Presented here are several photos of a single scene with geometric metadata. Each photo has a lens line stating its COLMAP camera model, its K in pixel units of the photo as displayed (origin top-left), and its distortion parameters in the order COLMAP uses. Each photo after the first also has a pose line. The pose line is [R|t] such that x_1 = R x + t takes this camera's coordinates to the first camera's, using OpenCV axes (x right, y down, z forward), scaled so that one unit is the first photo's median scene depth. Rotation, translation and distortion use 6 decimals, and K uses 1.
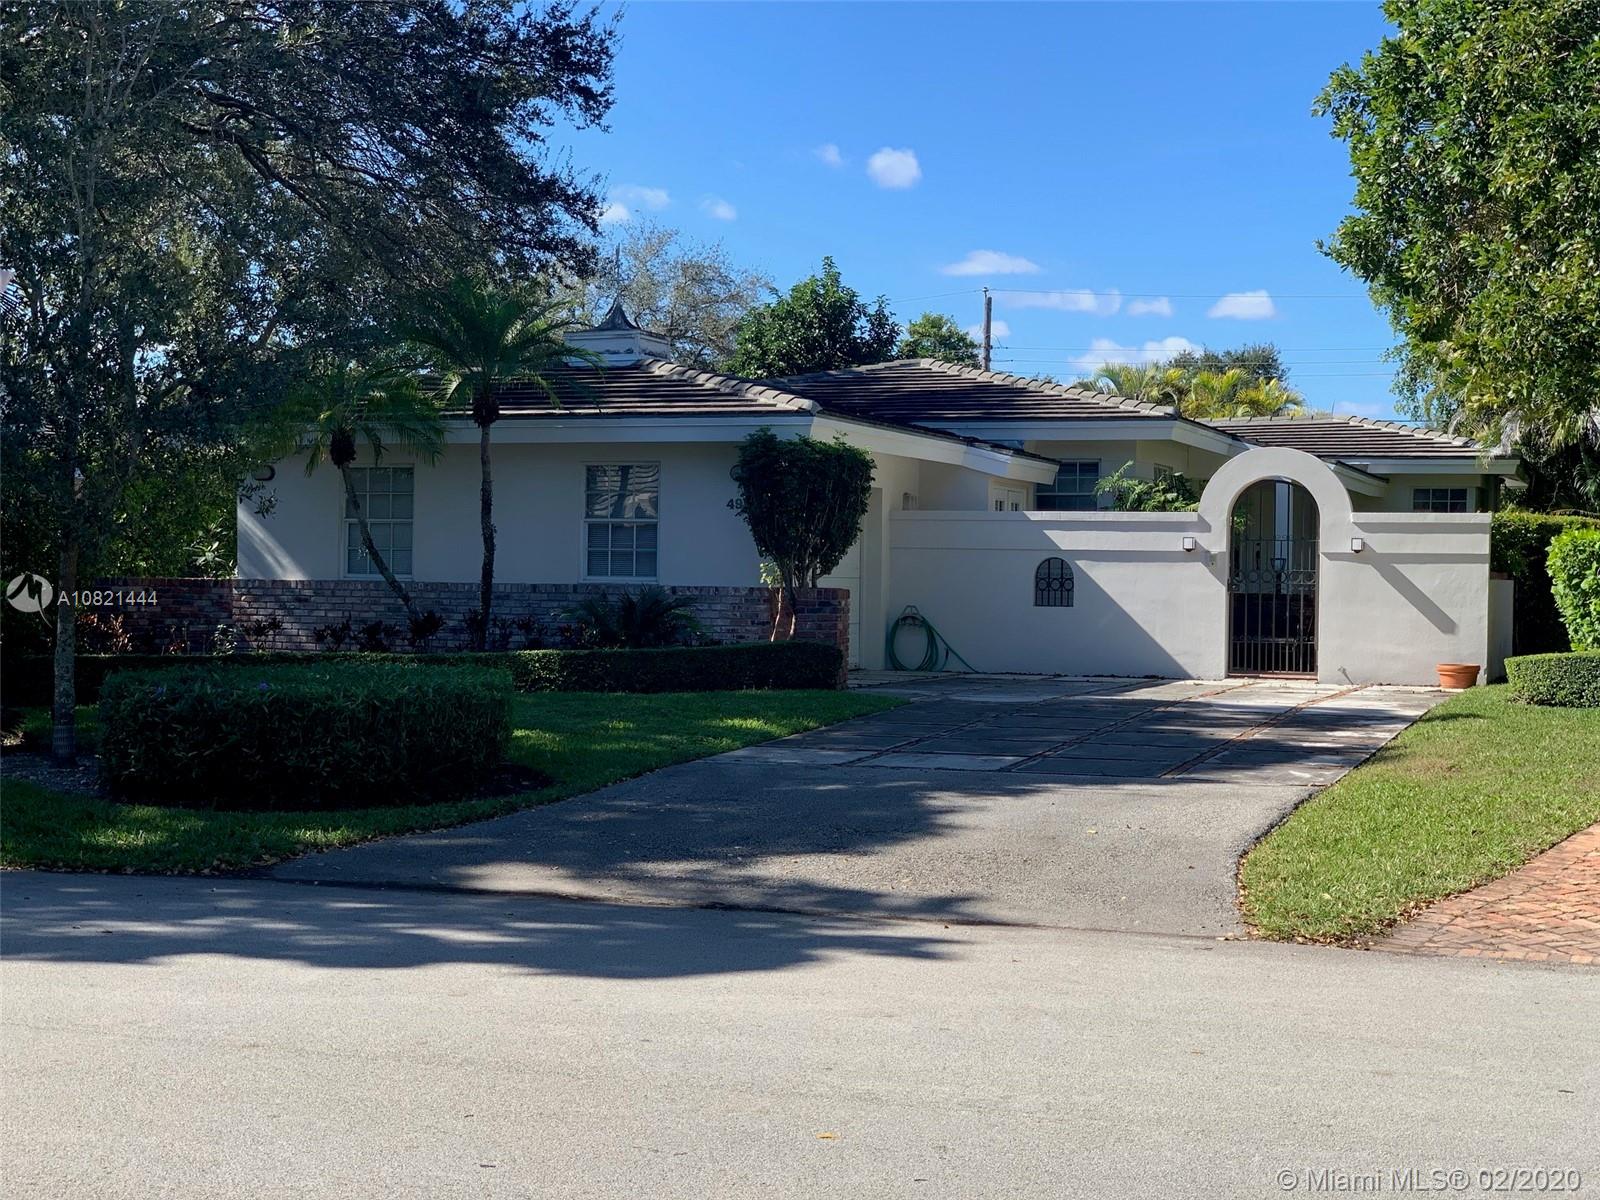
lens RADIAL K [[2424.5, 0, 800.0], [0, 2424.5, 600.0], [0, 0, 1]] dist [0.028180, 0.026815]
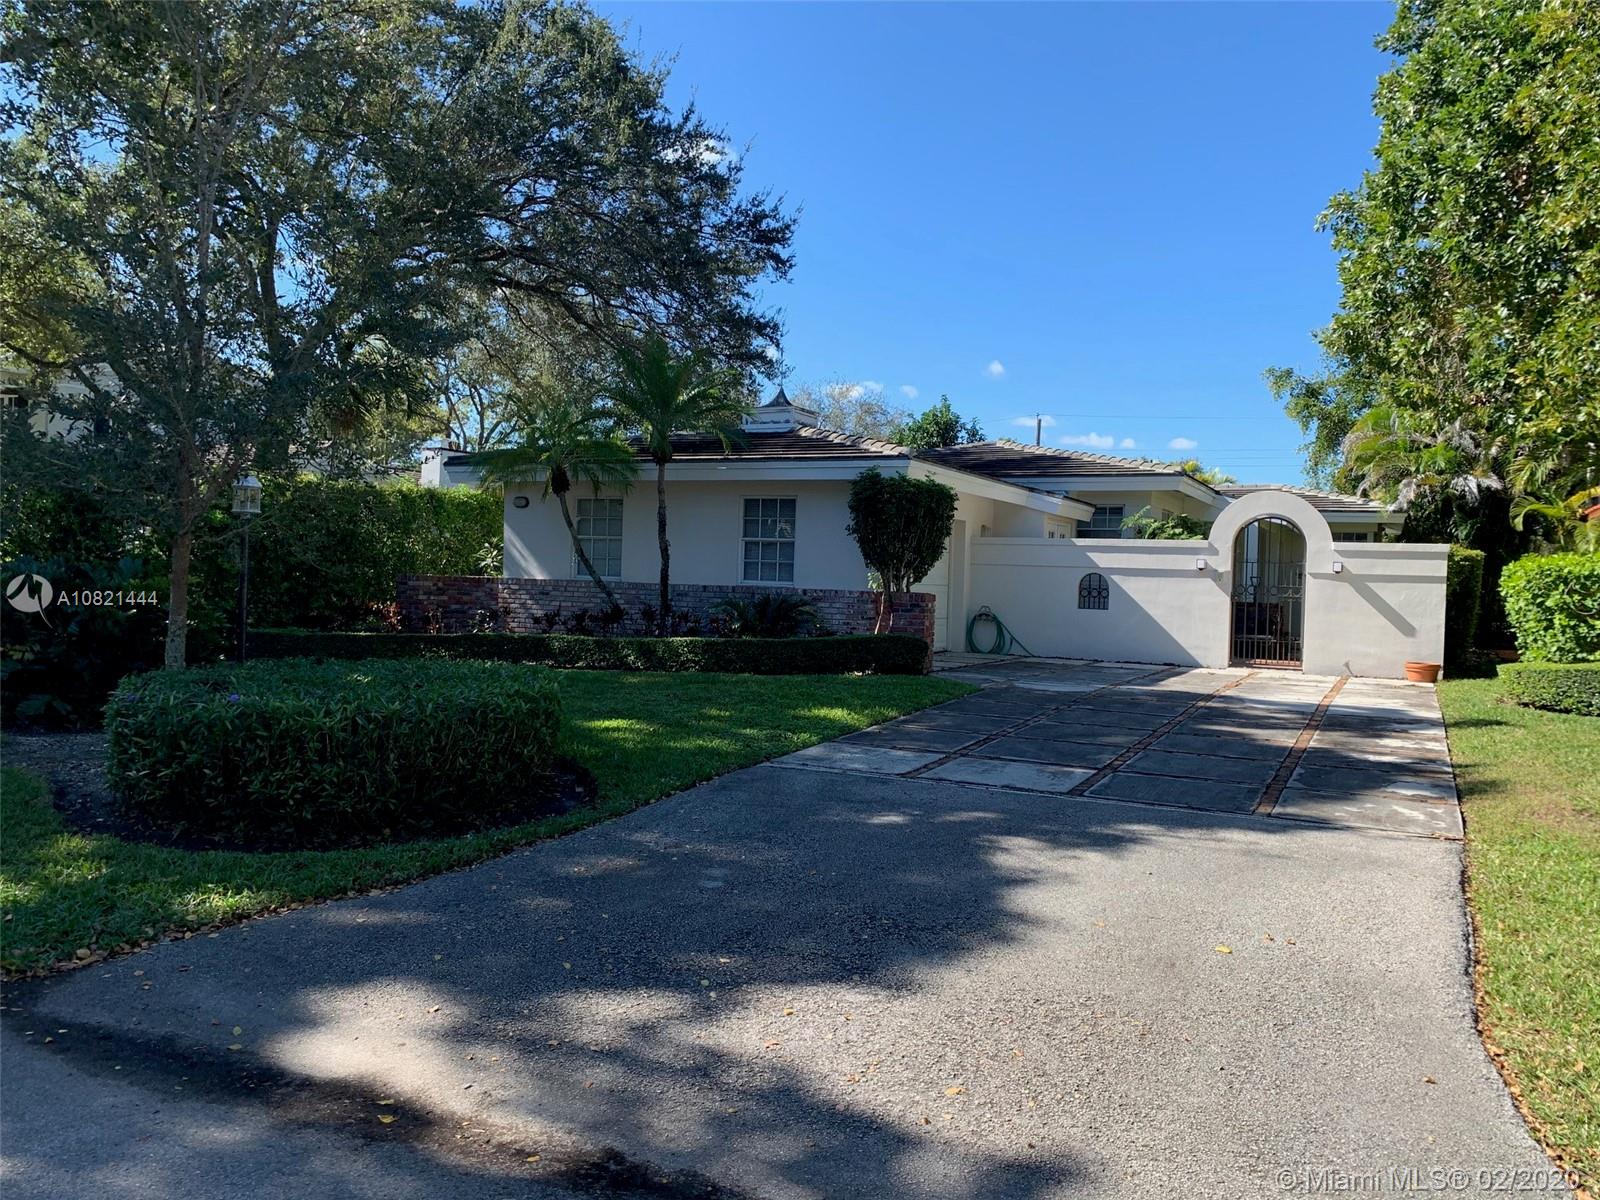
lens RADIAL K [[1199.6, 0, 800.0], [0, 1199.6, 600.0], [0, 0, 1]] dist [0.195051, -0.398334]
pose [[0.993709, 0.021084, -0.109989, 0.017630], [-0.020421, 0.999766, 0.007155, -0.004179], [0.110114, -0.004863, 0.993907, 0.330737]]
